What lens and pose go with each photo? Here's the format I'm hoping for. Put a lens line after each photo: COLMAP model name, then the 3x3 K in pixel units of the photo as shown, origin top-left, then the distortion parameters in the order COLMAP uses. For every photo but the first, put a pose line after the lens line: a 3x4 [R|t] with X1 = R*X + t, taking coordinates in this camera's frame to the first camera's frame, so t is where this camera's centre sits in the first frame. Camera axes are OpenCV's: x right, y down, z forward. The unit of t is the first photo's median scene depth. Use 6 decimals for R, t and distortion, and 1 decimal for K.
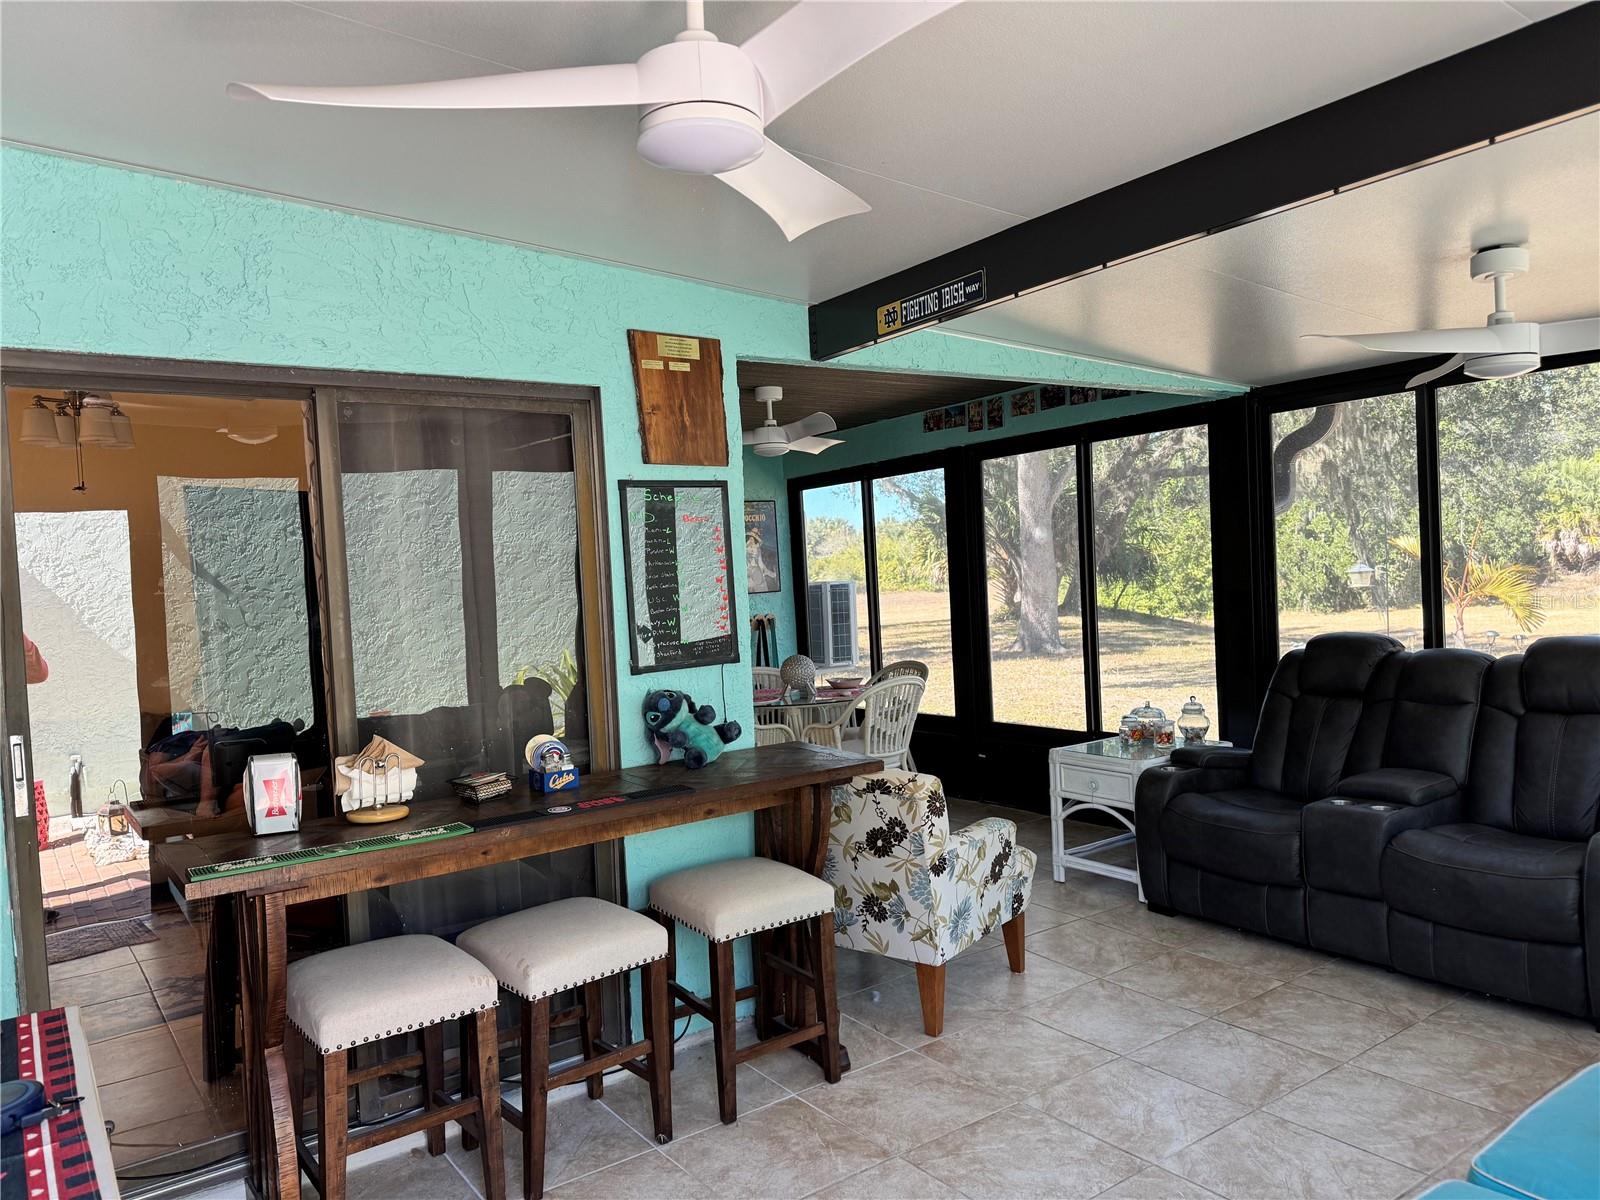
lens RADIAL K [[1113.9, 0, 812.4], [0, 1113.9, 598.7], [0, 0, 1]] dist [0.153639, -0.246405]
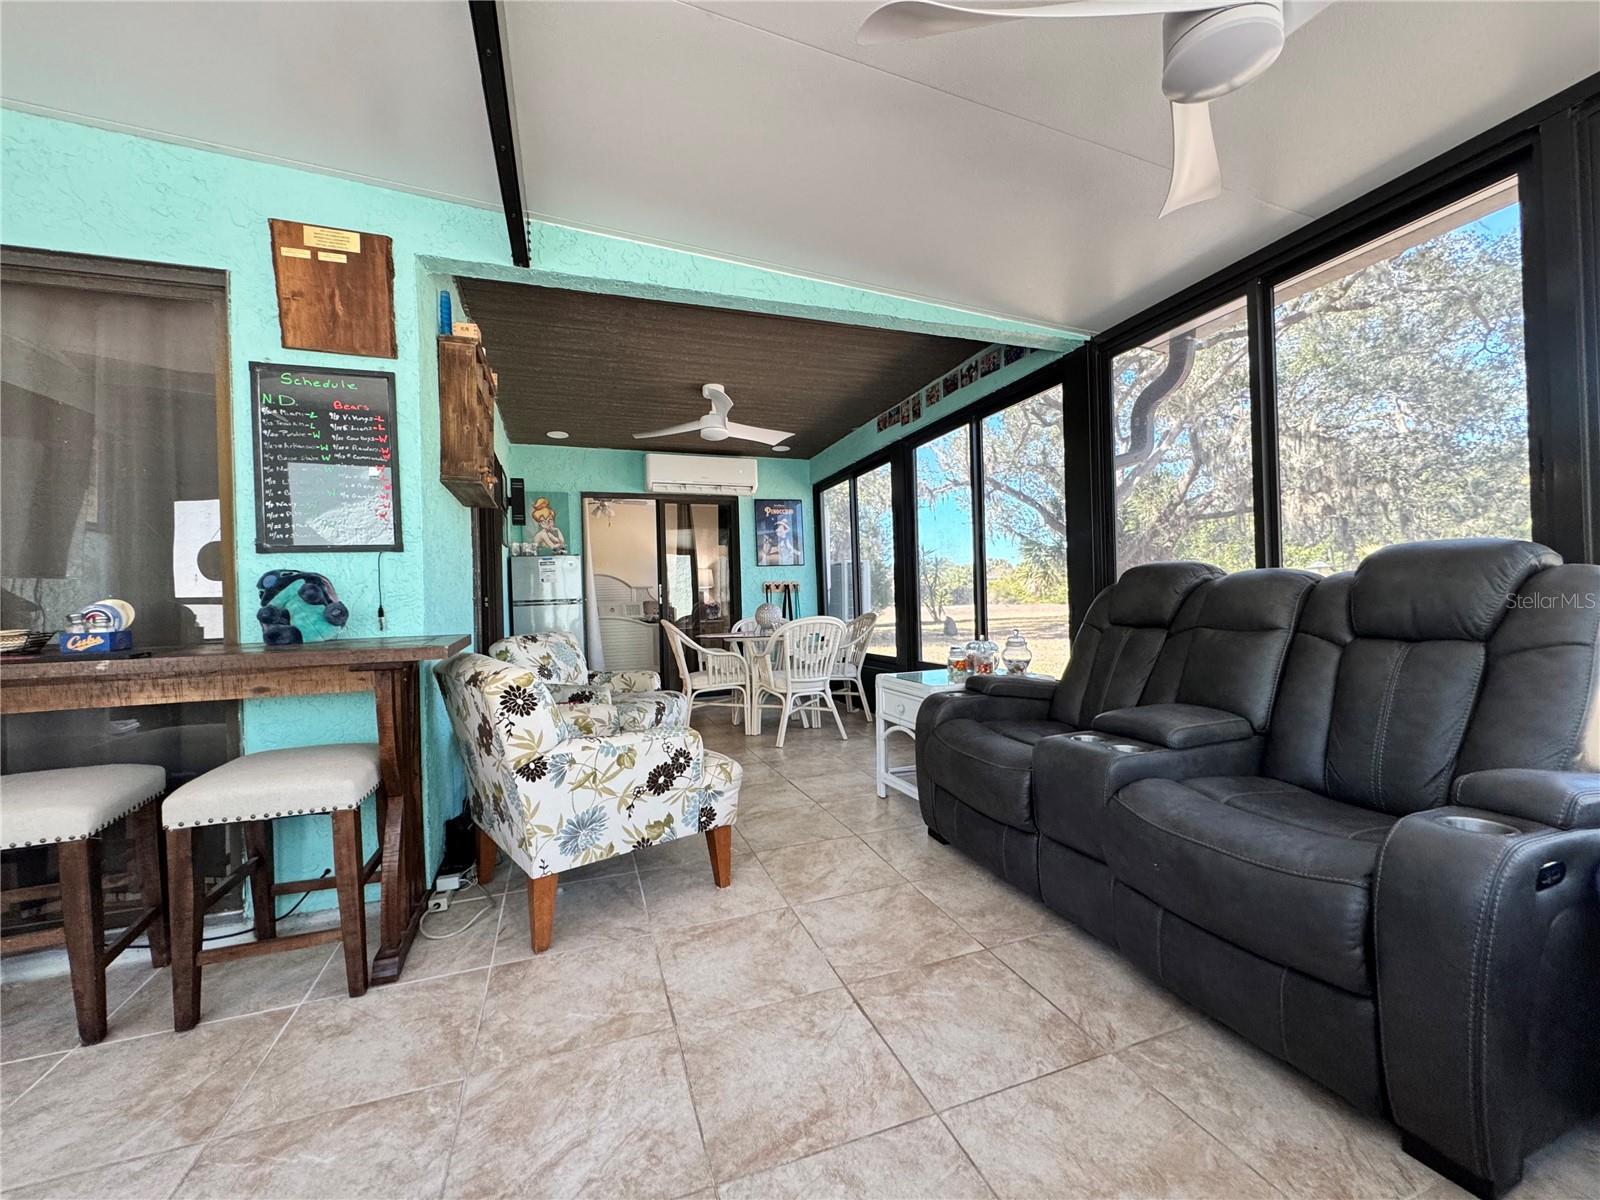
lens RADIAL K [[638.5, 0, 798.5], [0, 638.5, 592.2], [0, 0, 1]] dist [-0.000026, 0.000104]
pose [[0.957756, 0.017891, -0.287026, 0.418167], [-0.023930, 0.999560, -0.017544, 0.089844], [0.286586, 0.023671, 0.957762, 0.514612]]
